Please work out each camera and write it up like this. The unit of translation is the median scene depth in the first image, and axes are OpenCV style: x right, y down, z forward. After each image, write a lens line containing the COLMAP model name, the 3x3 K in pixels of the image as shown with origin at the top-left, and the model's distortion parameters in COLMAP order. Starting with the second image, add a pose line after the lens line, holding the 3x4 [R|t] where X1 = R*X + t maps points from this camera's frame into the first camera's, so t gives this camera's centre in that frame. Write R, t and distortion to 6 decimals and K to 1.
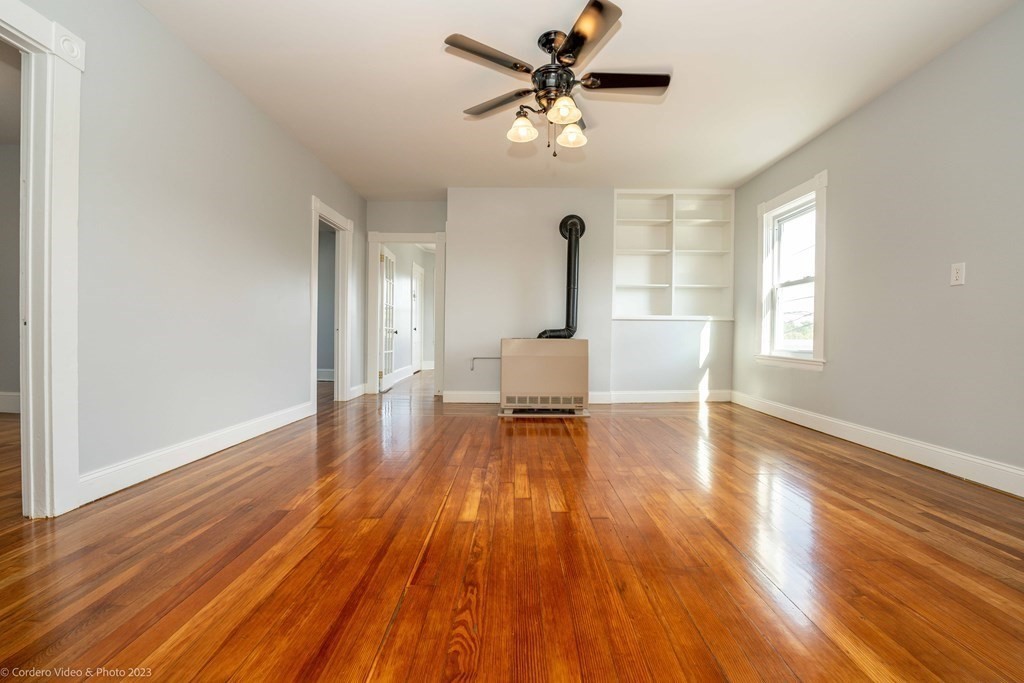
lens RADIAL K [[440.1, 0, 517.0], [0, 440.1, 343.4], [0, 0, 1]] dist [-0.022547, 0.000339]
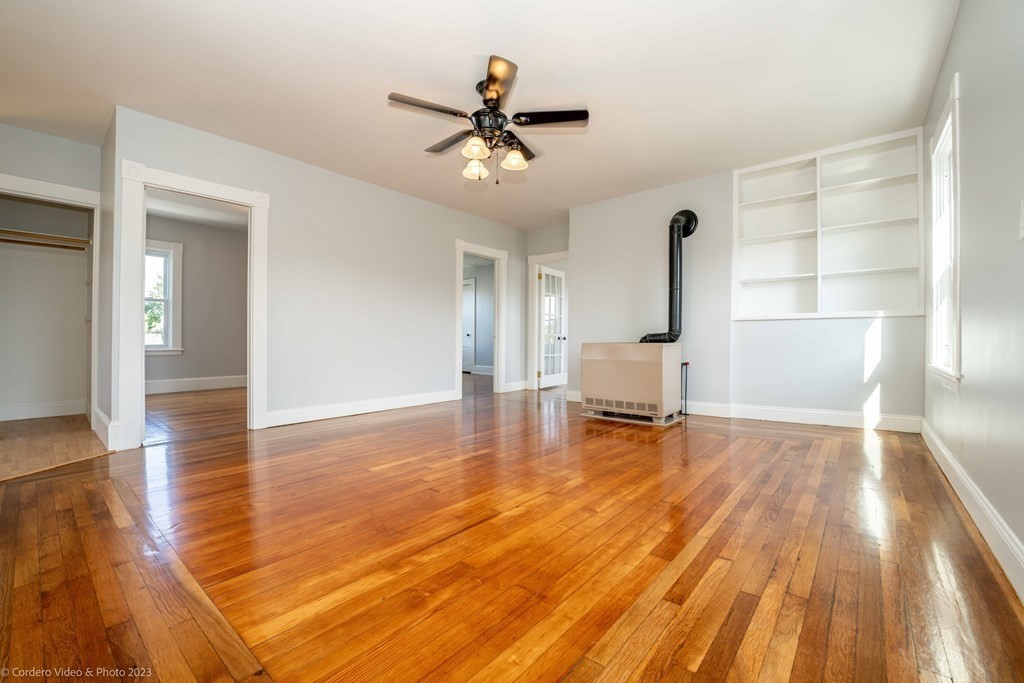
lens RADIAL K [[416.3, 0, 512.0], [0, 416.3, 341.5], [0, 0, 1]] dist [-0.024465, 0.000546]
pose [[0.764222, -0.007662, -0.644908, 0.435058], [-0.005542, 0.999814, -0.018447, 0.004359], [0.644929, 0.017672, 0.764038, 0.104784]]
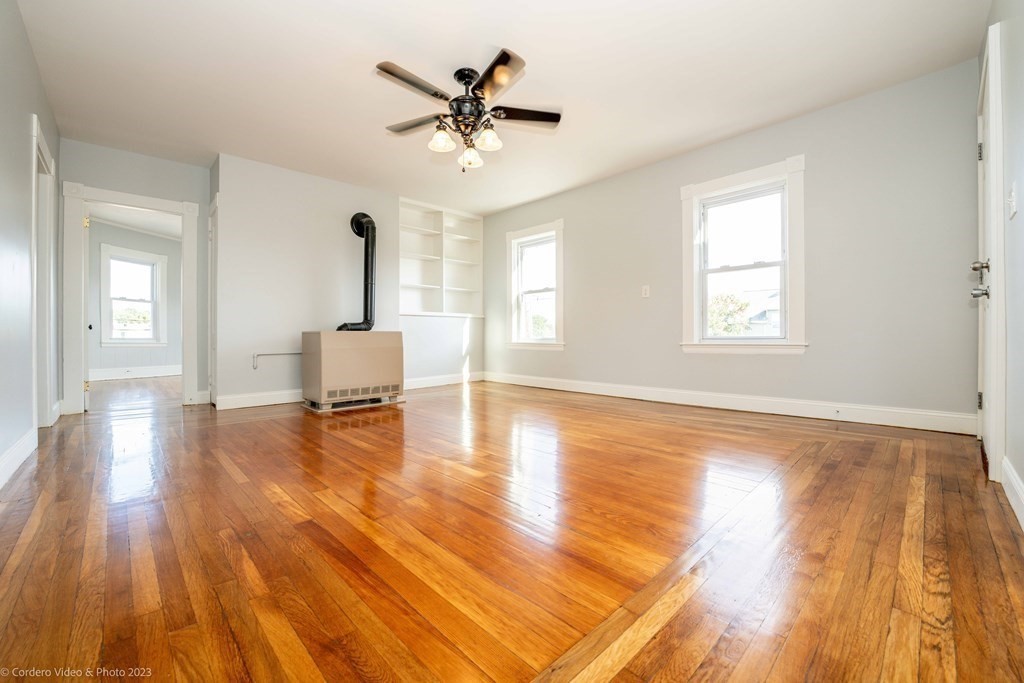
lens RADIAL K [[416.3, 0, 512.0], [0, 416.3, 341.5], [0, 0, 1]] dist [-0.024465, 0.000546]
pose [[0.719307, -0.020230, 0.694398, -0.322831], [0.024170, 0.999700, 0.004087, 0.016389], [-0.694272, 0.013844, 0.719580, 0.056776]]
